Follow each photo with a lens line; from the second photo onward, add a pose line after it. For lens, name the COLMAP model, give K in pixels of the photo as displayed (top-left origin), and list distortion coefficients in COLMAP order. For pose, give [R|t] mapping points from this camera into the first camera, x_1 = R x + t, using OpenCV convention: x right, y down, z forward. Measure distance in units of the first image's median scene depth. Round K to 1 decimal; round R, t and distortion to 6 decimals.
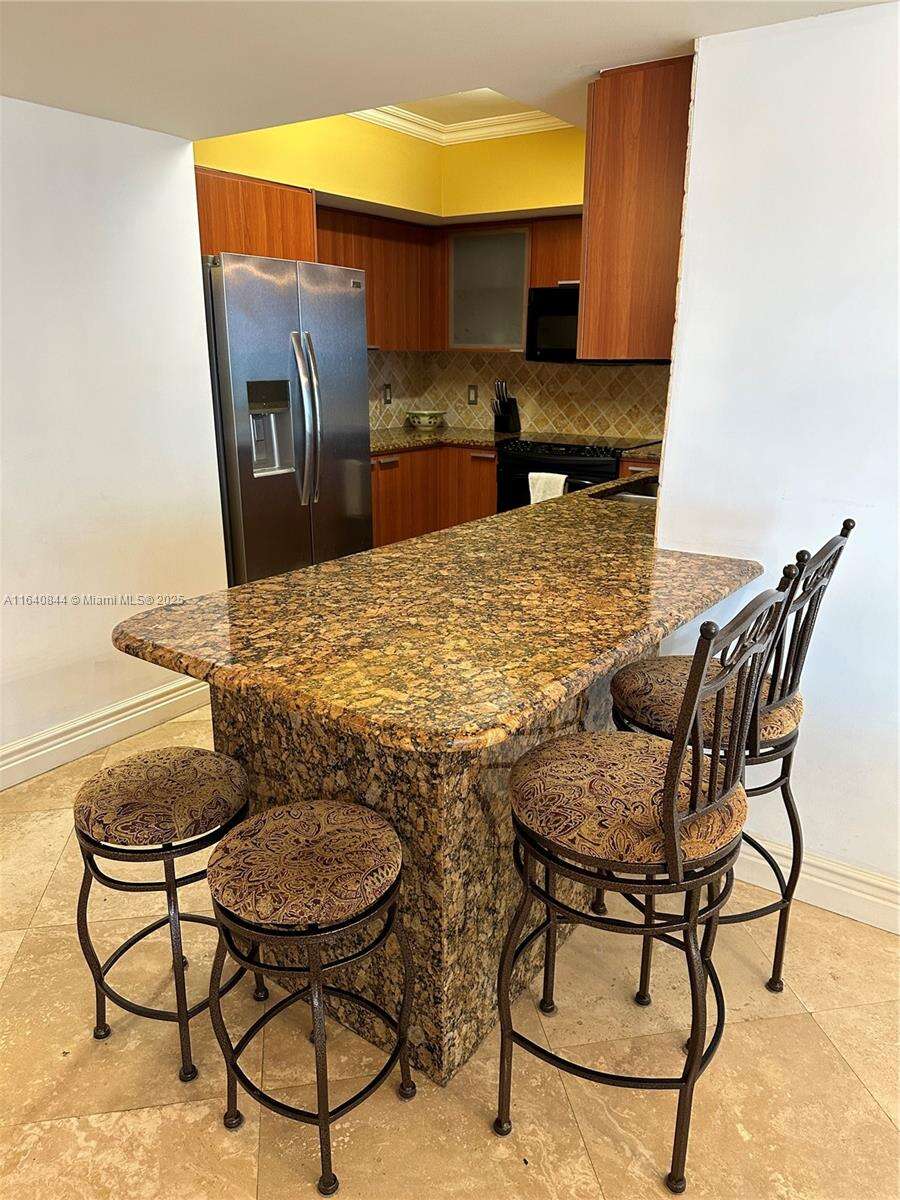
lens RADIAL K [[837.0, 0, 452.8], [0, 837.0, 606.1], [0, 0, 1]] dist [0.145230, -0.248012]
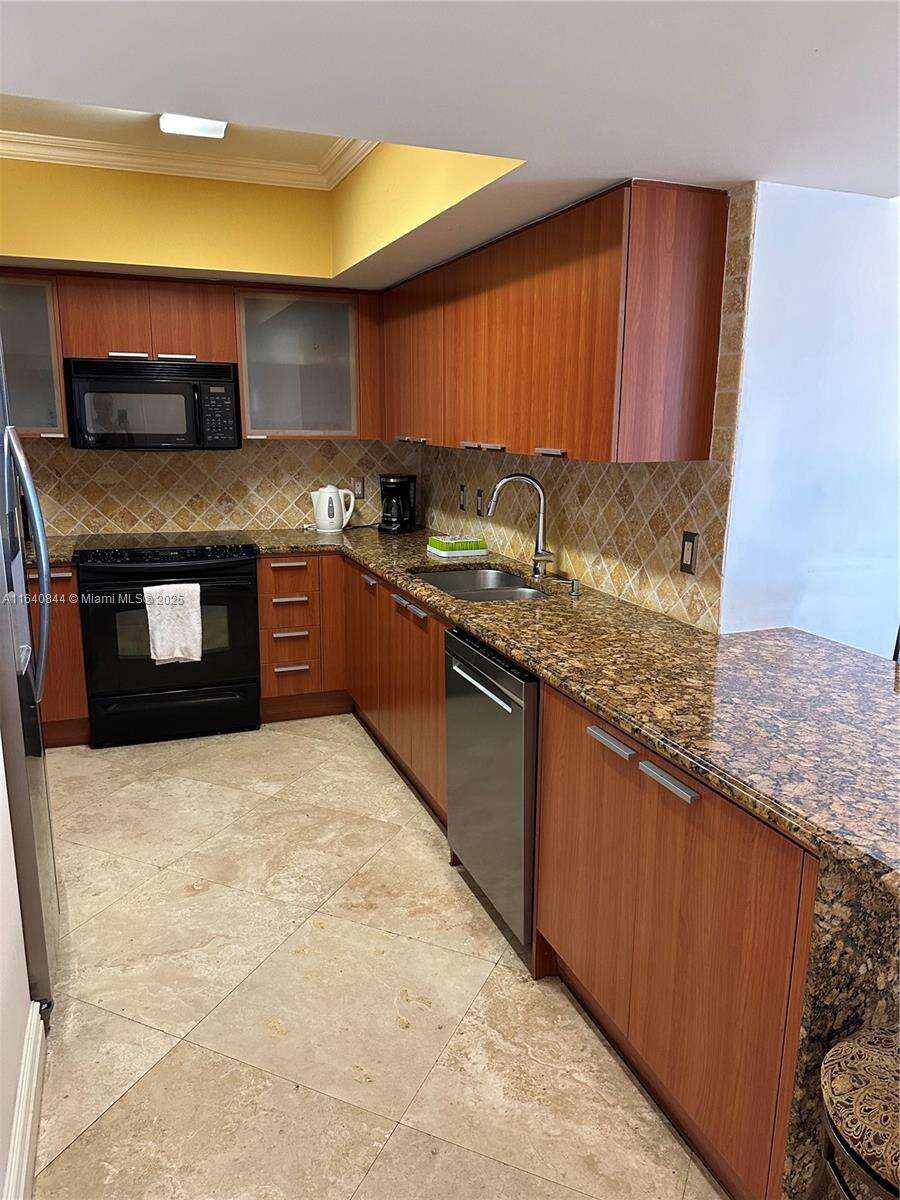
lens RADIAL K [[837.0, 0, 452.8], [0, 837.0, 606.1], [0, 0, 1]] dist [0.145230, -0.248012]
pose [[0.561181, -0.183699, 0.807051, -0.434335], [0.237778, 0.969739, 0.055392, -0.131904], [-0.792804, 0.160814, 0.587879, 0.348644]]
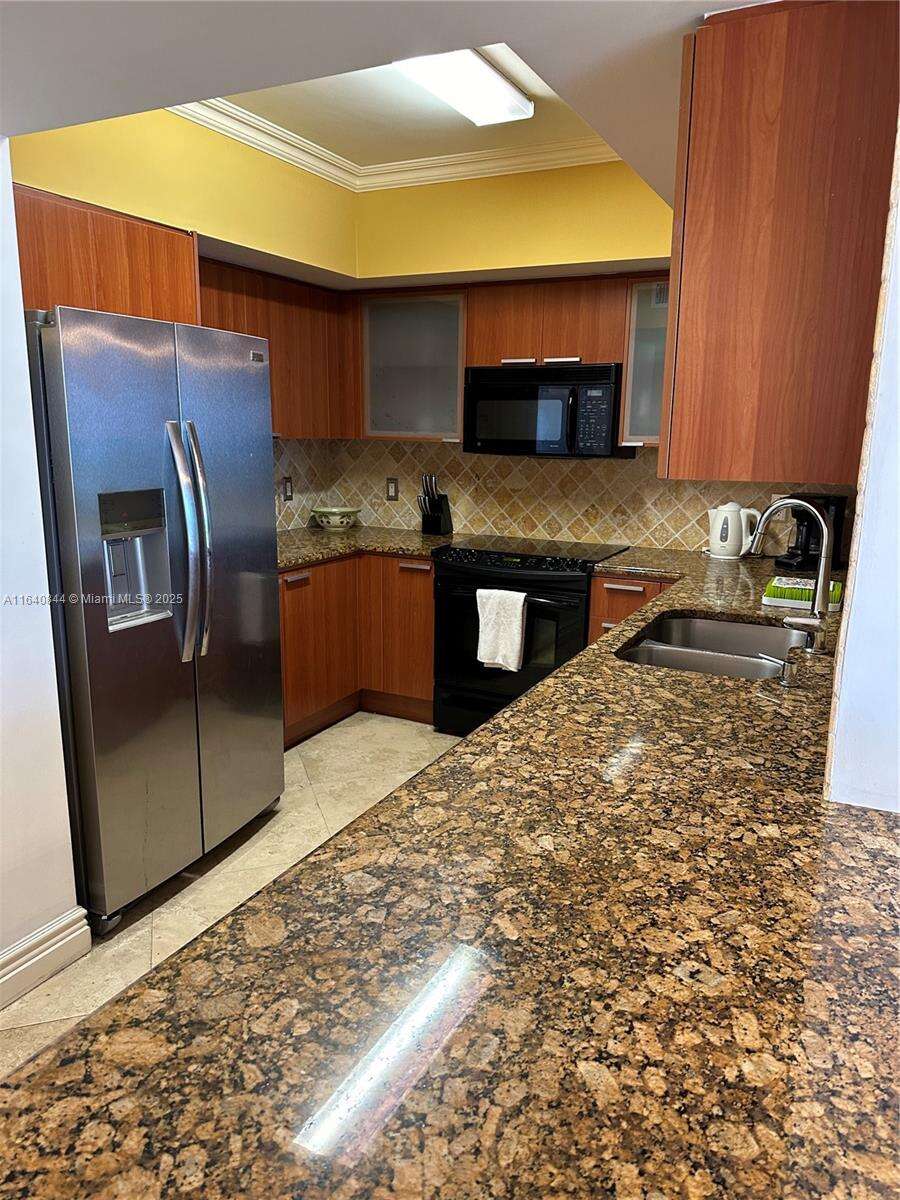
lens RADIAL K [[837.0, 0, 452.8], [0, 837.0, 606.1], [0, 0, 1]] dist [0.145230, -0.248012]
pose [[0.989449, -0.024408, 0.142811, -0.051454], [0.036083, 0.996162, -0.079739, -0.089938], [-0.140316, 0.084051, 0.986533, 0.245232]]
